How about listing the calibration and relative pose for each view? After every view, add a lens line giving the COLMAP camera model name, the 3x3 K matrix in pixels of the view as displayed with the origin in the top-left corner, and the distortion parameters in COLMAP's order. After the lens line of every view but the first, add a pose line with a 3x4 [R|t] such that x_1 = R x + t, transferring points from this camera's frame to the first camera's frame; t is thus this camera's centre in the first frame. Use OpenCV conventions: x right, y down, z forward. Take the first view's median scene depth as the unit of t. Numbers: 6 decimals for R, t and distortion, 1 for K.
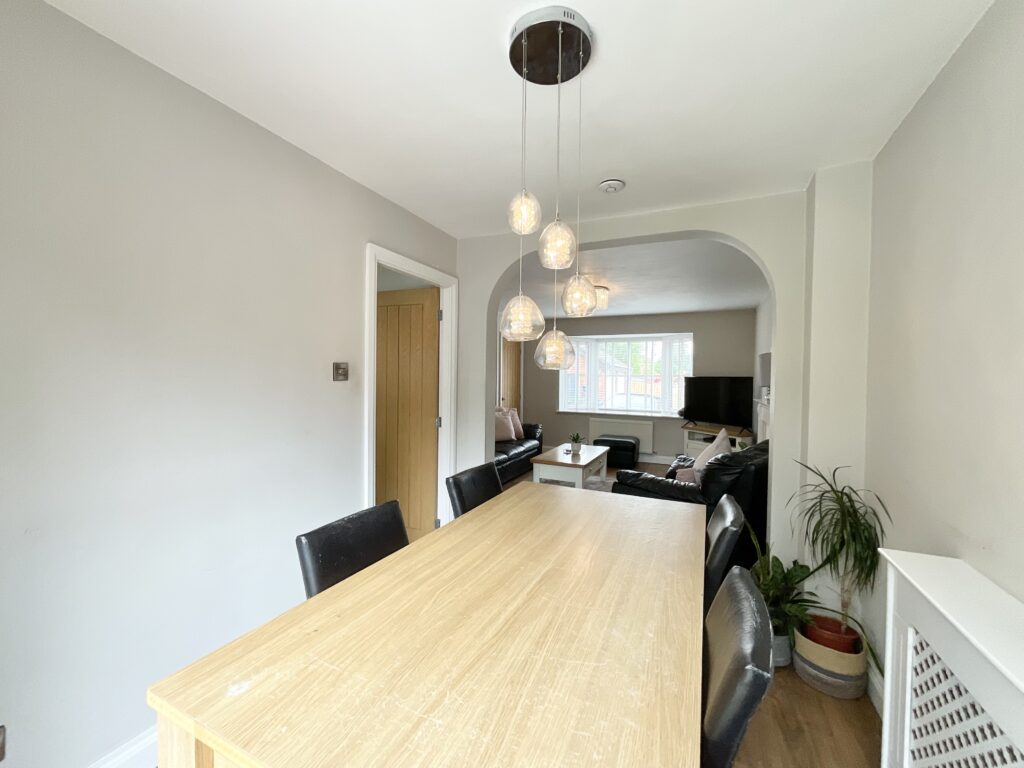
lens RADIAL K [[416.4, 0, 512.0], [0, 416.4, 384.0], [0, 0, 1]] dist [0.000006, 0.000016]
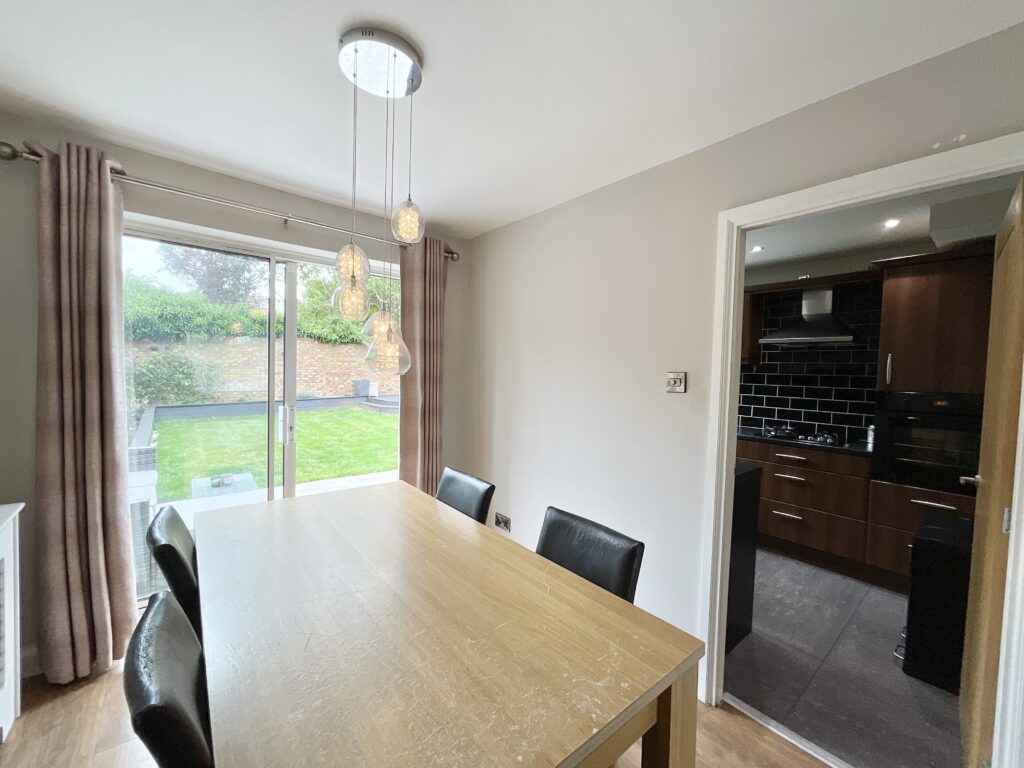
lens RADIAL K [[416.4, 0, 512.0], [0, 416.4, 384.0], [0, 0, 1]] dist [0.000006, 0.000016]
pose [[-0.434518, -0.001241, -0.900662, 0.640958], [-0.054337, 0.998214, 0.024839, -0.032295], [0.899022, 0.059733, -0.433809, 1.304610]]
